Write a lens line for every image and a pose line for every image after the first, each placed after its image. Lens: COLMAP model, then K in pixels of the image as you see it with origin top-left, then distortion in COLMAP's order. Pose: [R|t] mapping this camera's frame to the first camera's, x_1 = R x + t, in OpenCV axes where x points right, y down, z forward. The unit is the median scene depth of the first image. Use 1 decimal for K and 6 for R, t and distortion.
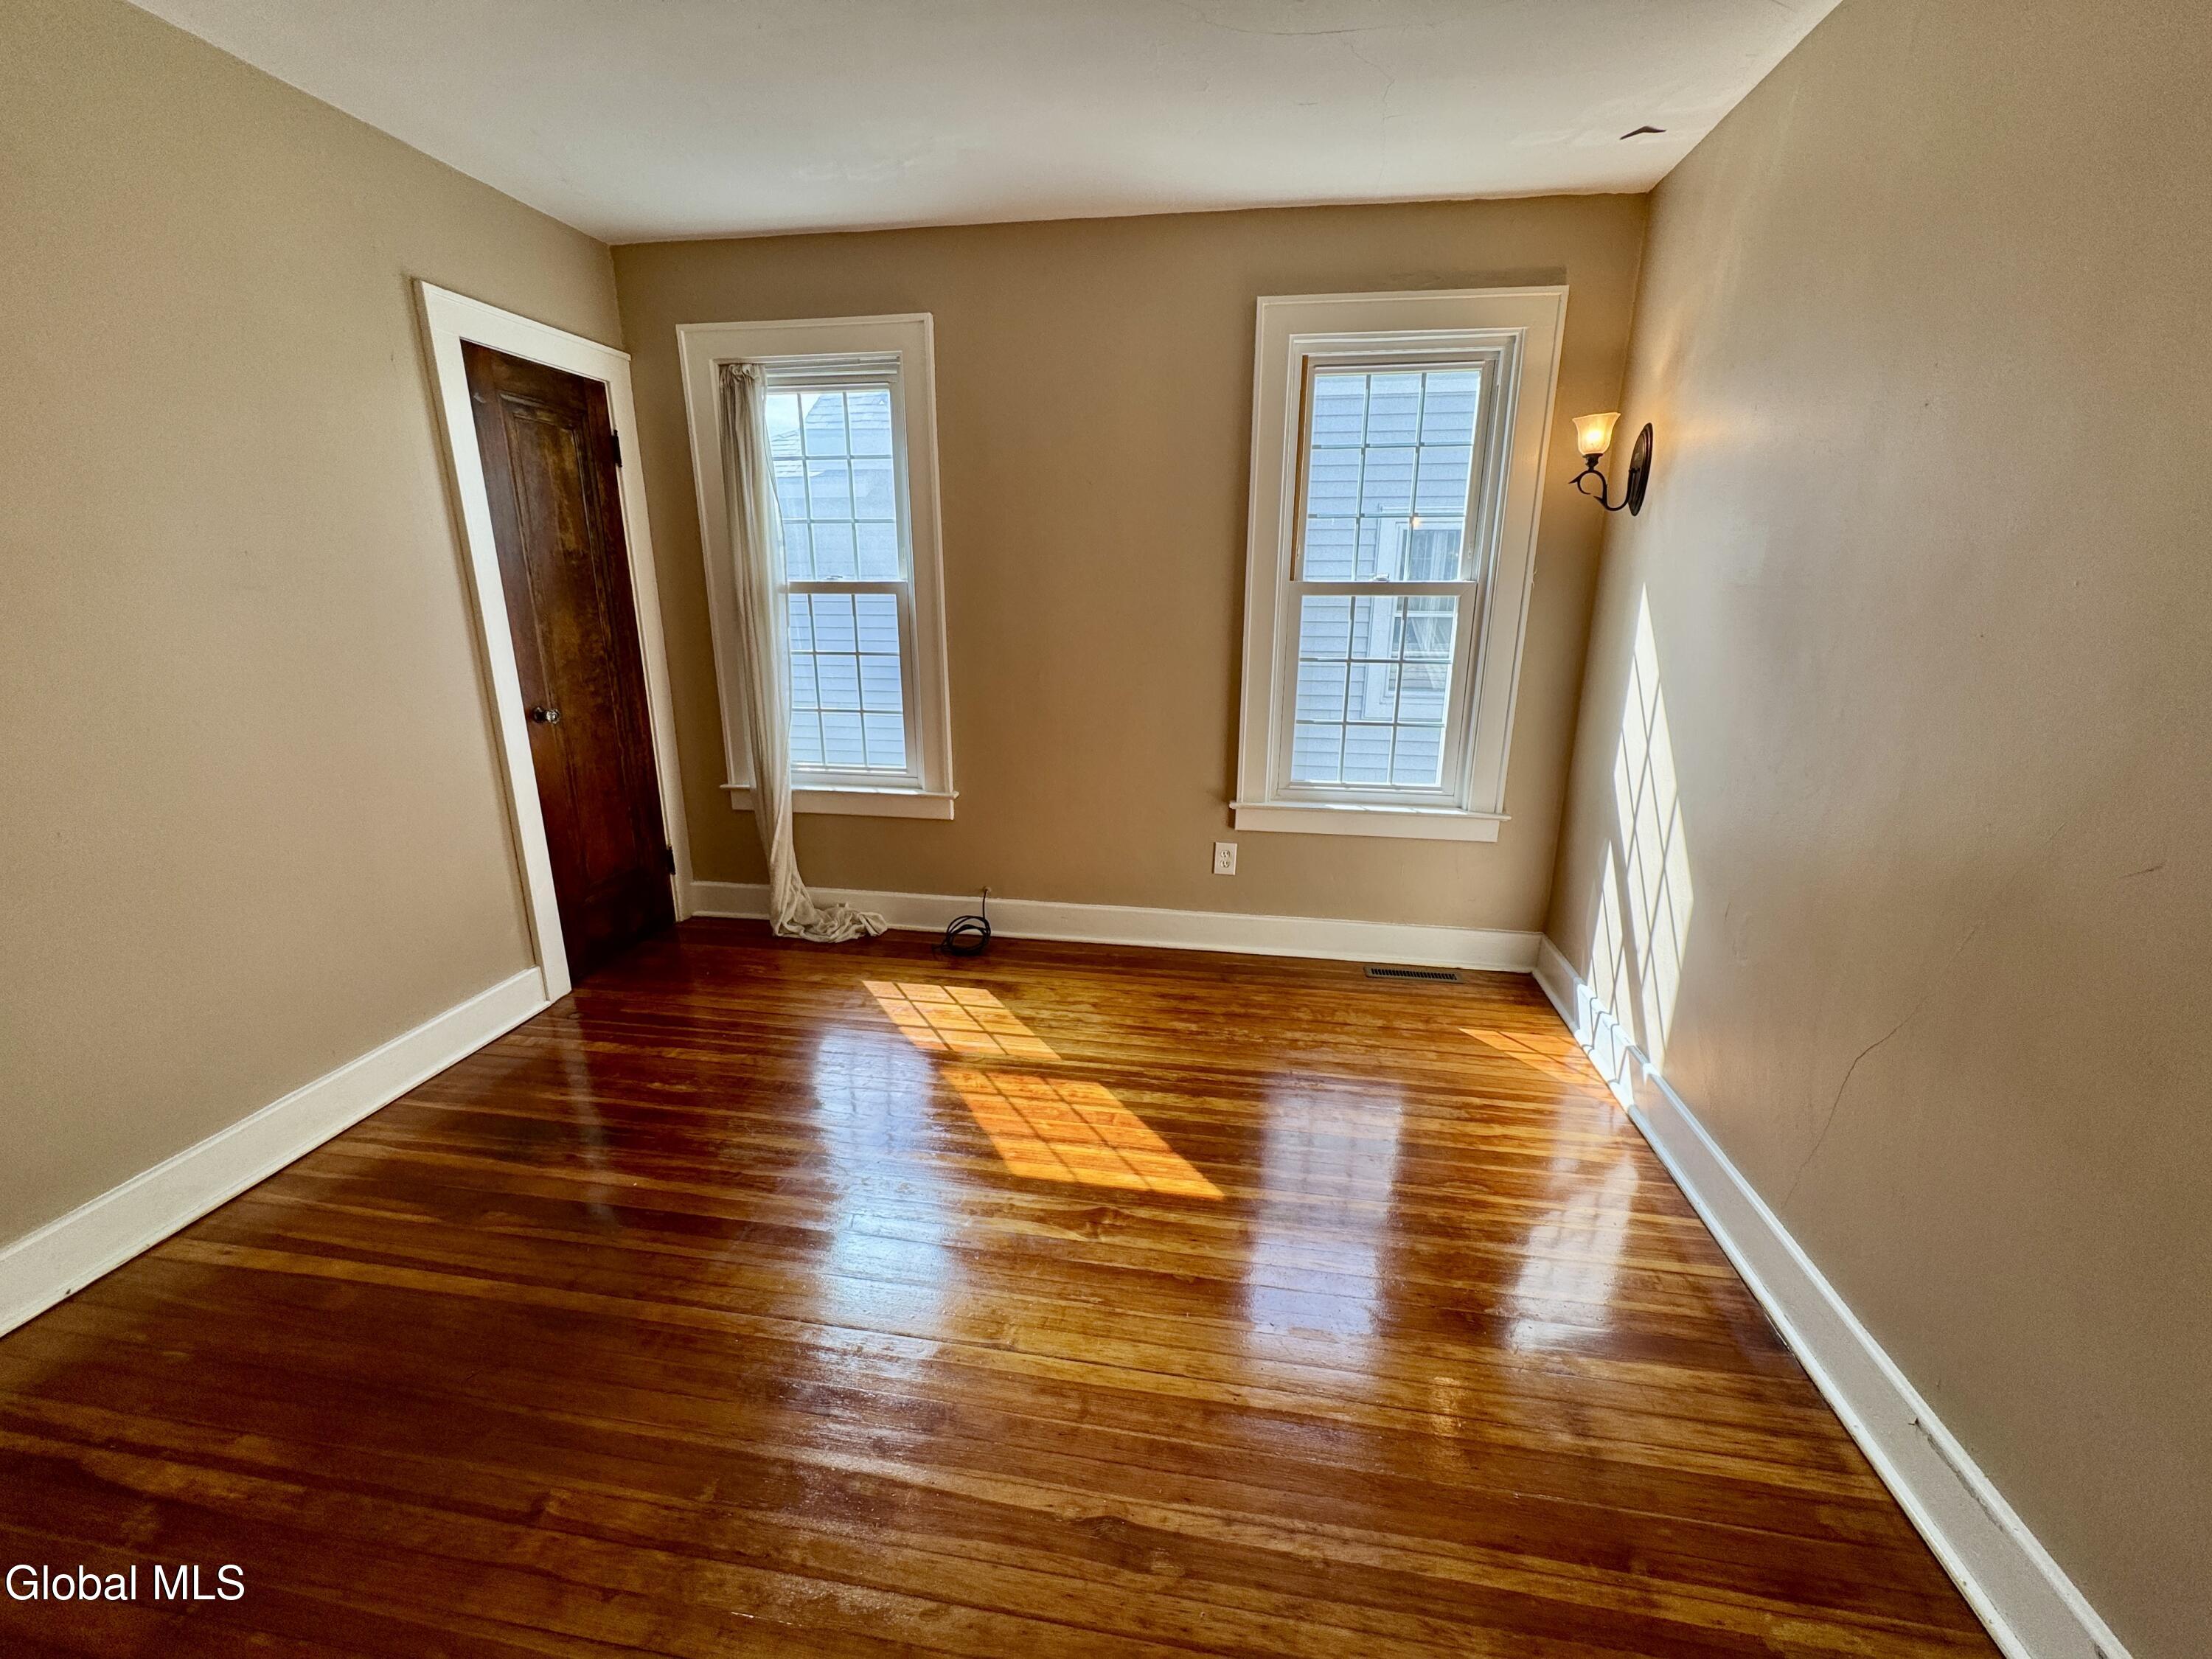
lens RADIAL K [[880.3, 0, 1107.3], [0, 880.3, 836.4], [0, 0, 1]] dist [-0.002986, 0.000038]
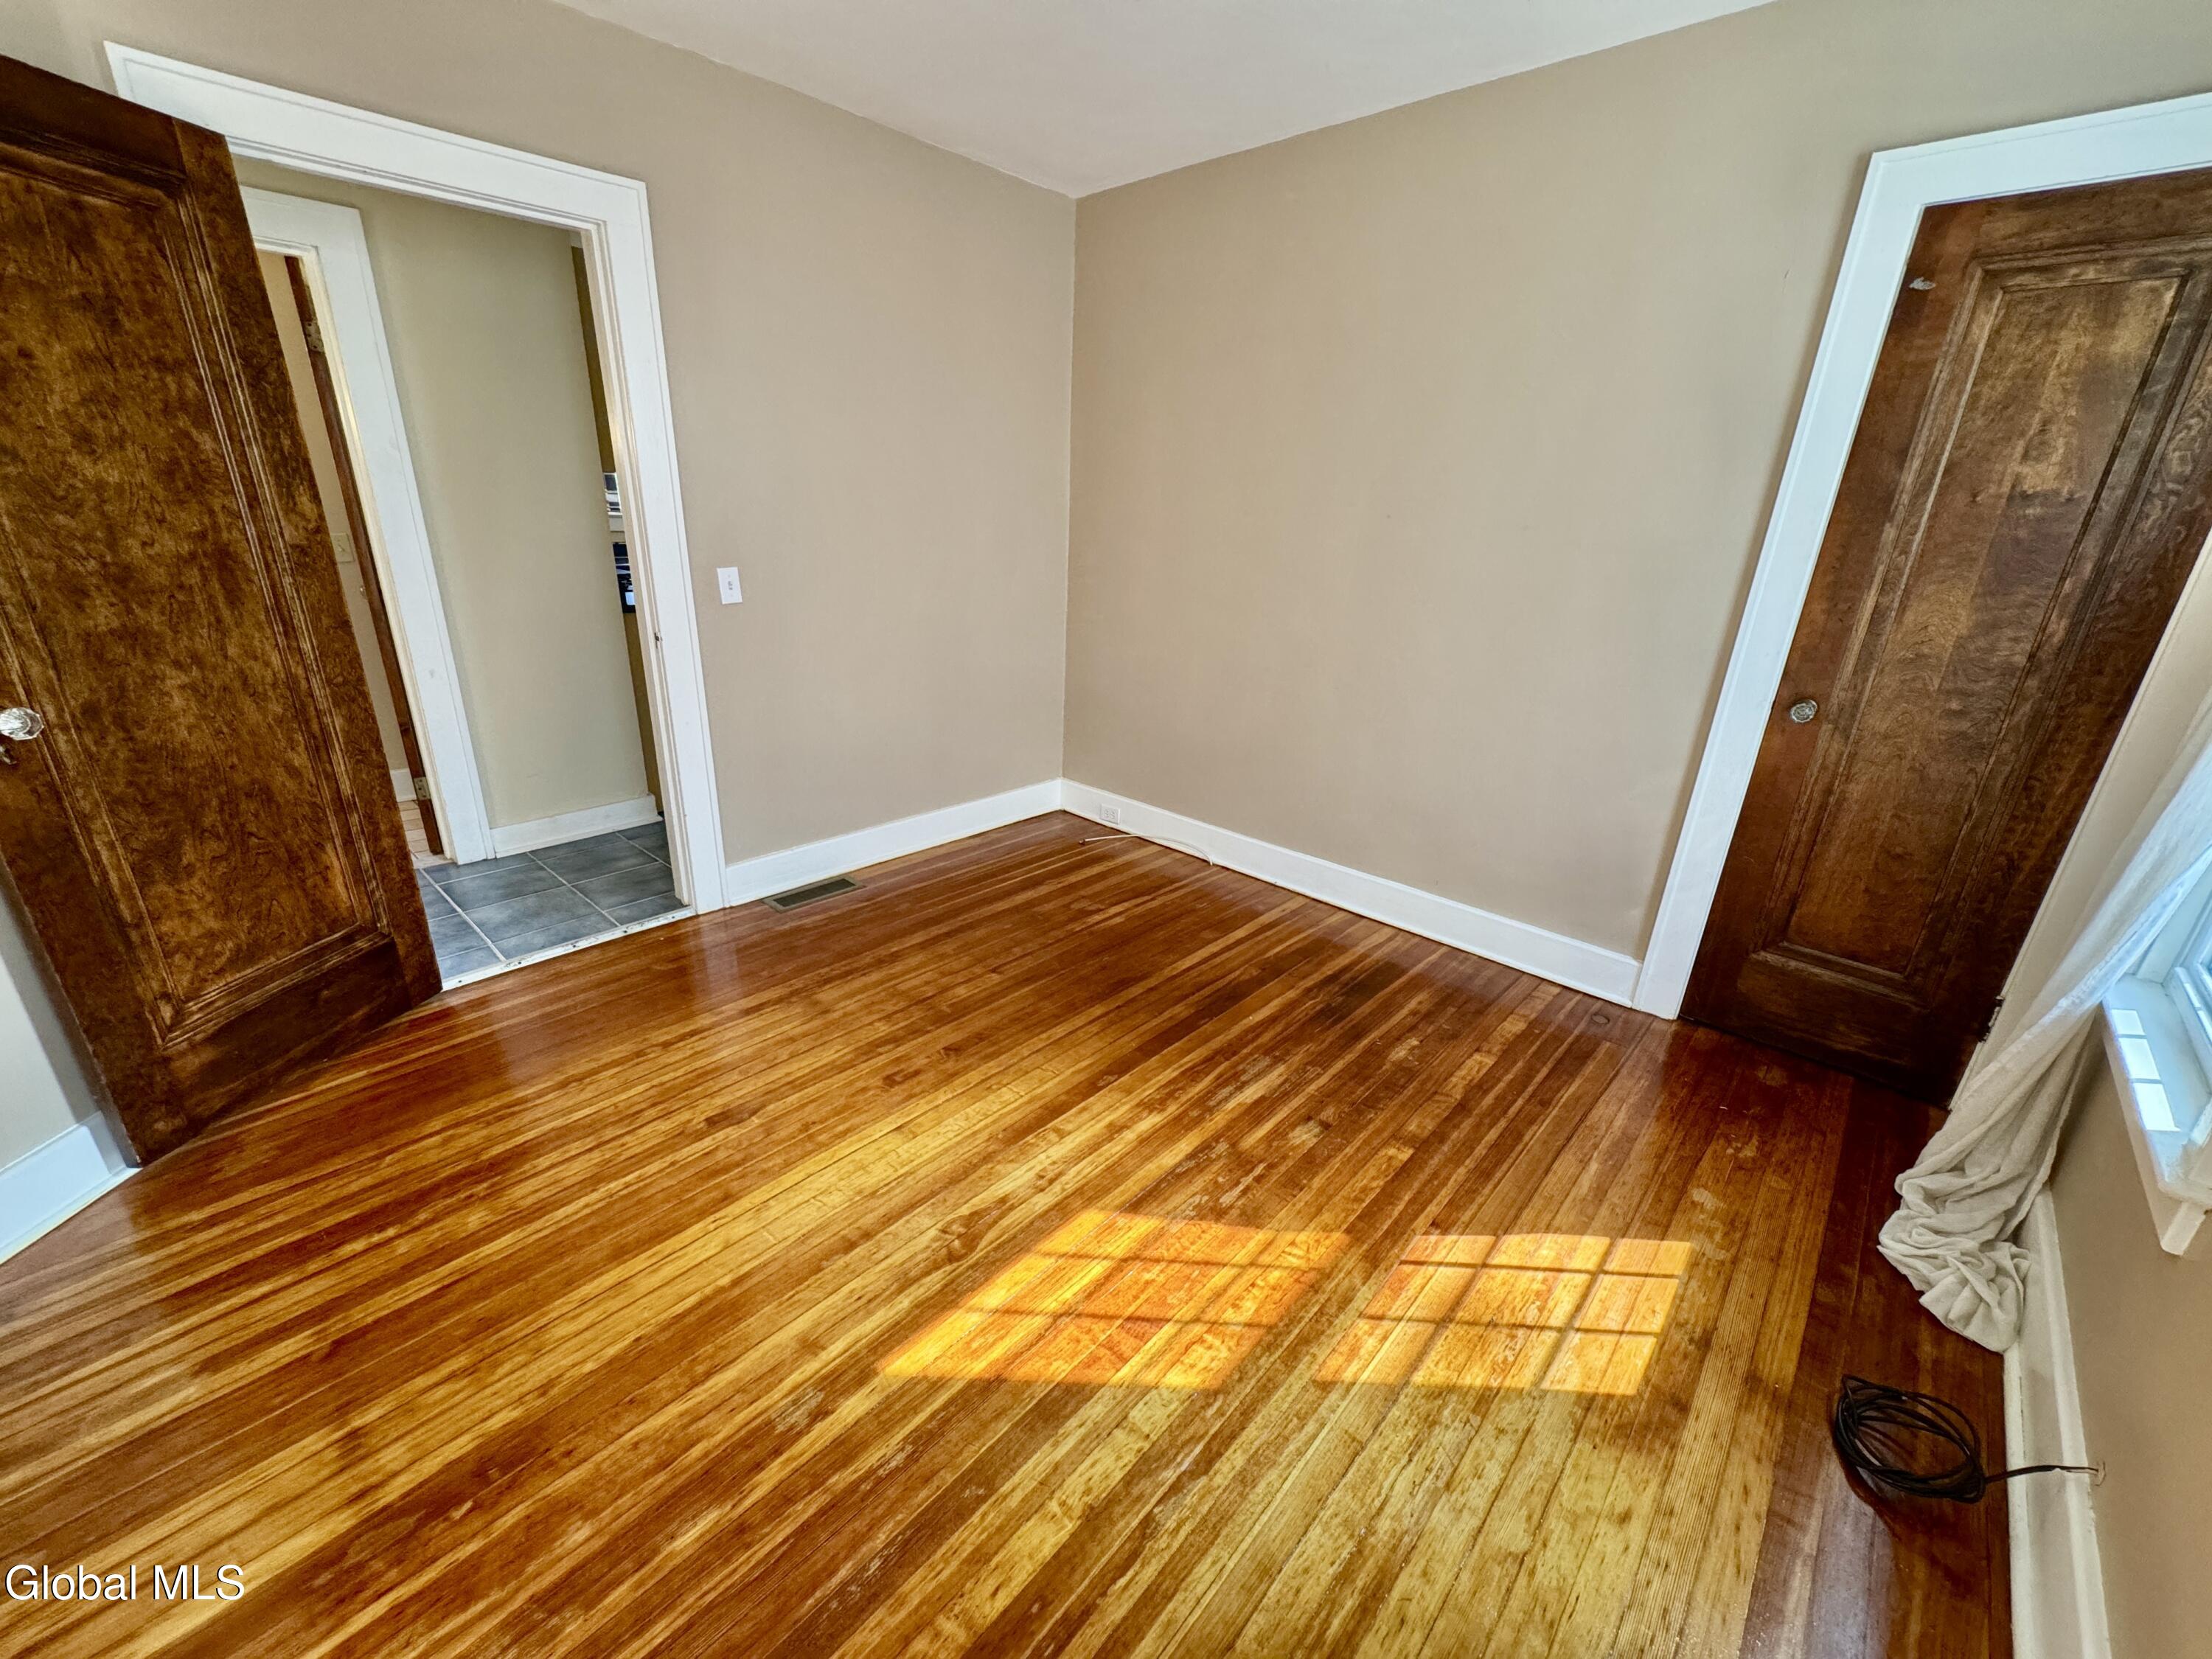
lens RADIAL K [[880.3, 0, 1097.8], [0, 880.3, 832.1], [0, 0, 1]] dist [-0.002986, 0.000038]
pose [[-0.559238, 0.266797, -0.784903, 0.431102], [-0.265603, 0.839227, 0.474502, -0.314938], [0.785308, 0.473832, -0.398466, 1.097803]]
